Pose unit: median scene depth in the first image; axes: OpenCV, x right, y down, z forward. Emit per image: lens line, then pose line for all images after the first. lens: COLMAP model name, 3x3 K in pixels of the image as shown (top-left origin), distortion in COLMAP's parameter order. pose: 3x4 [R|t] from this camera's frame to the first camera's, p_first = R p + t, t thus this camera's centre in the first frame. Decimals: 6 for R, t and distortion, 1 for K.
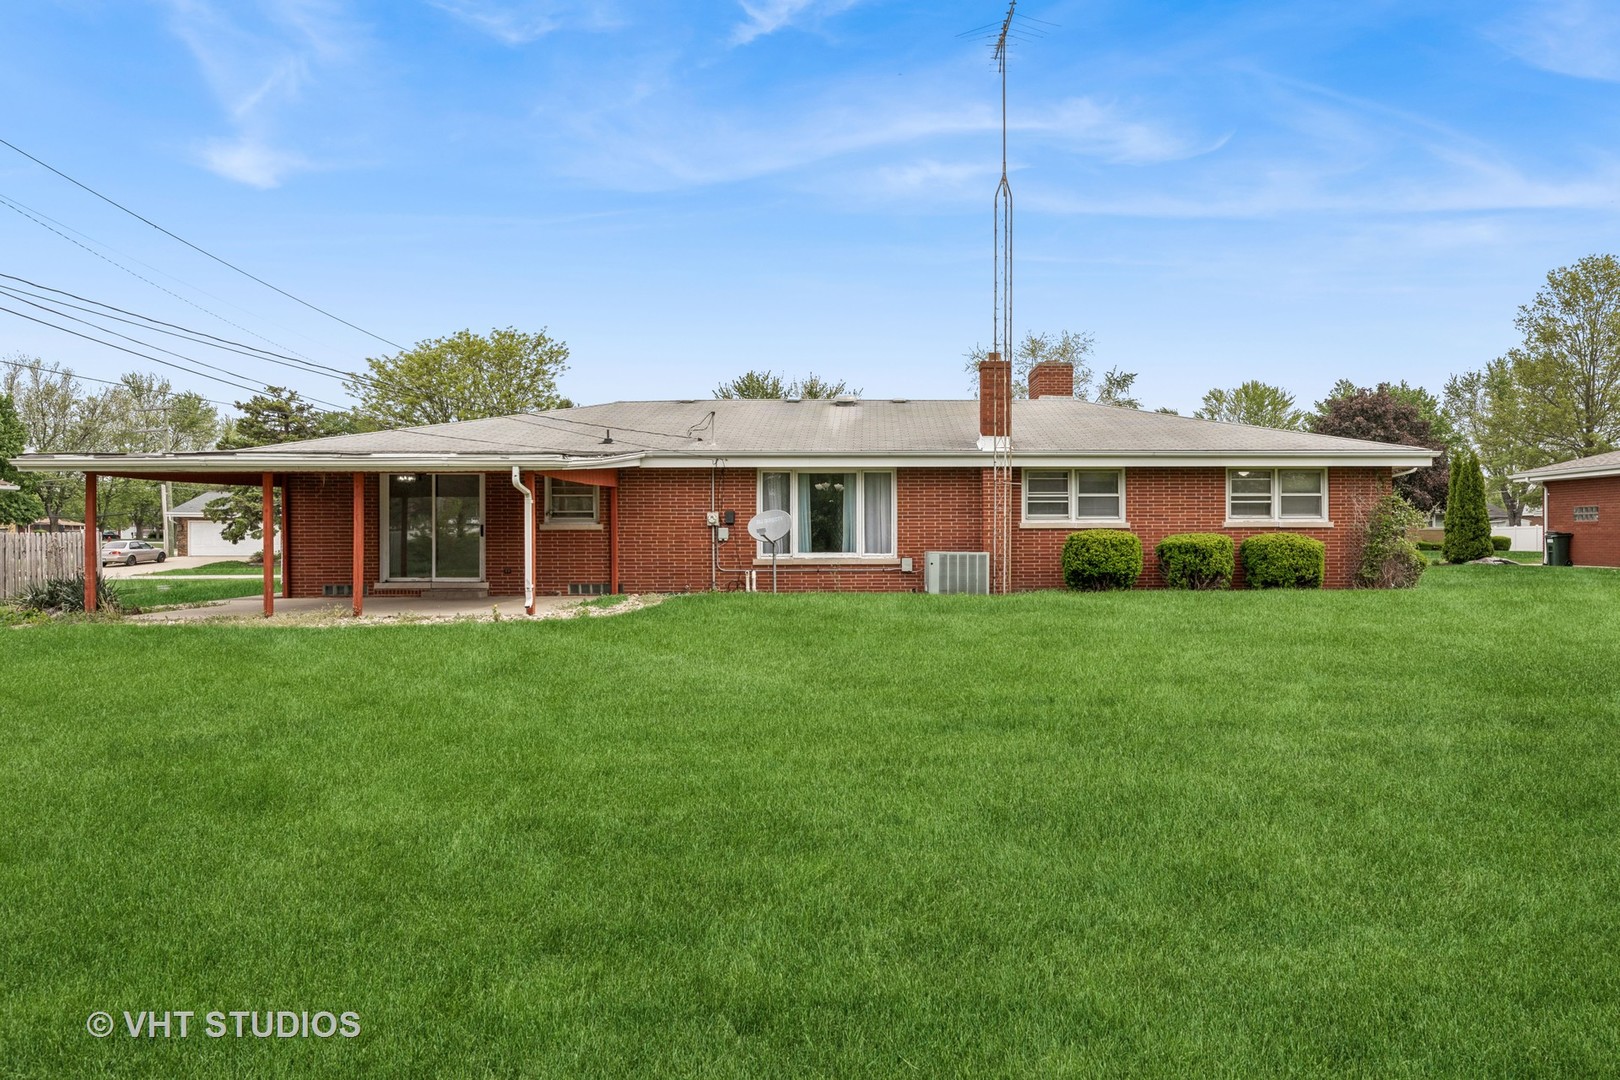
lens RADIAL K [[1115.8, 0, 811.7], [0, 1115.8, 533.6], [0, 0, 1]] dist [0.007577, -0.002001]
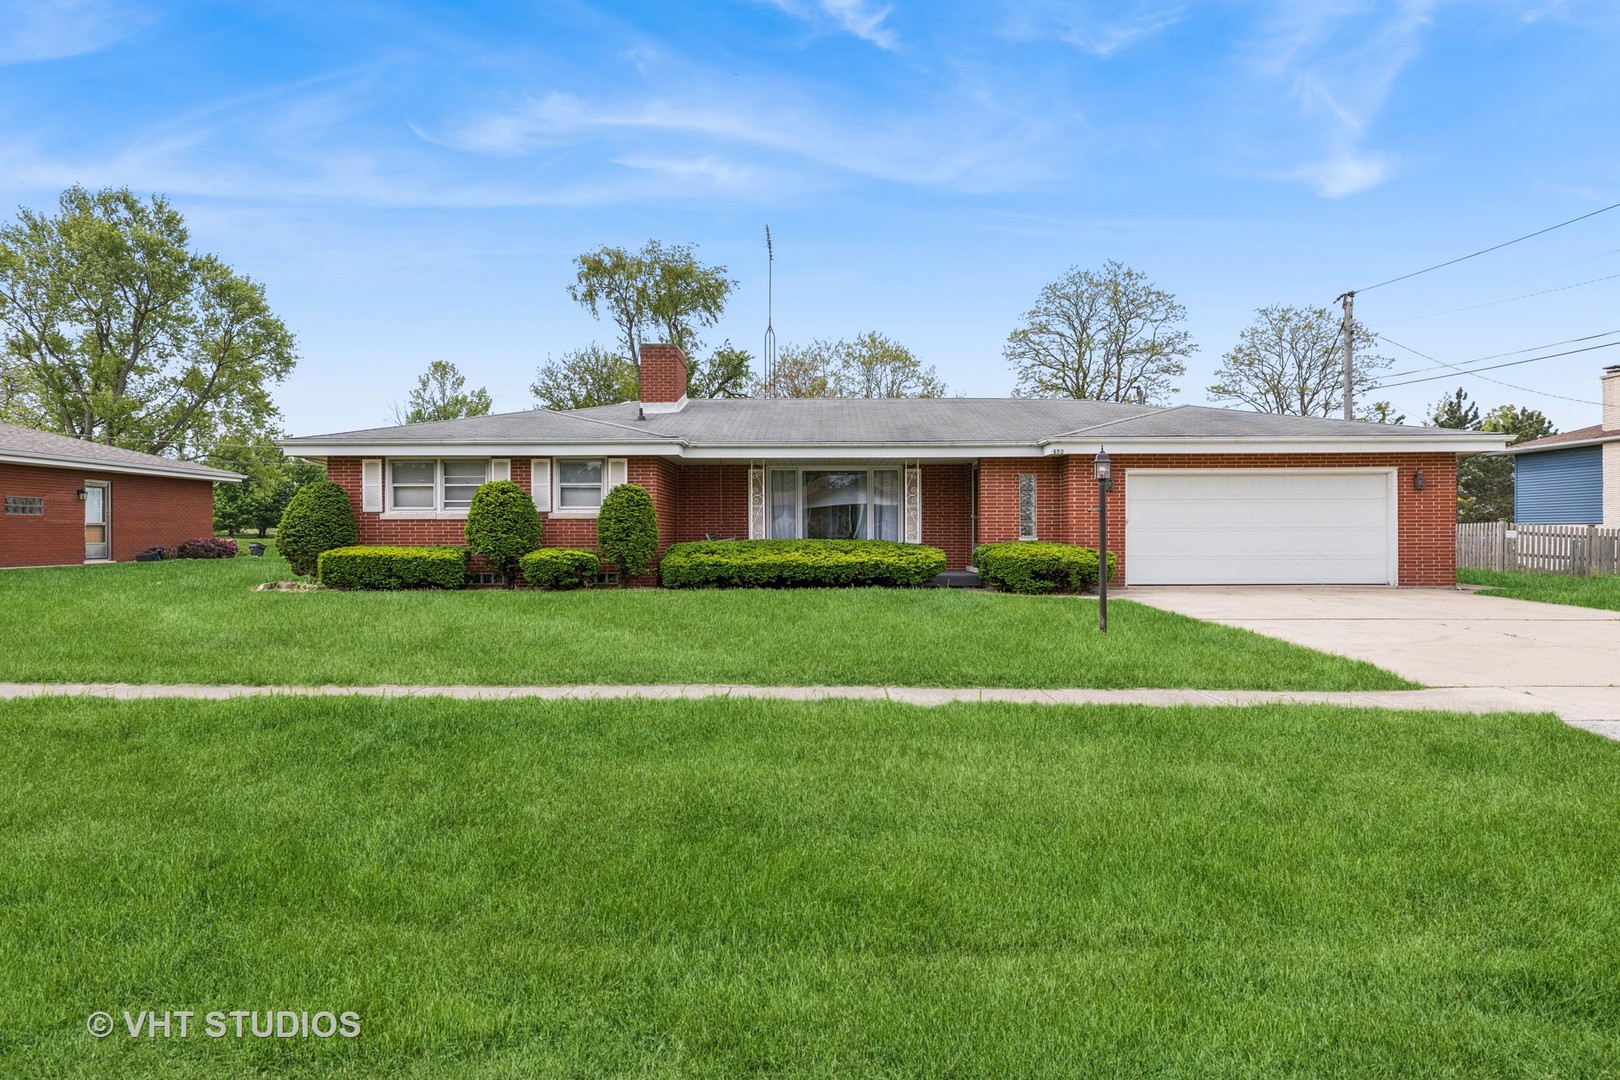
lens RADIAL K [[929.8, 0, 804.5], [0, 929.8, 552.7], [0, 0, 1]] dist [-0.001043, 0.001713]
pose [[0.998089, -0.006803, -0.061422, 0.068295], [0.007930, 0.999804, 0.018125, 0.033966], [0.061287, -0.018578, 0.997947, 0.266457]]
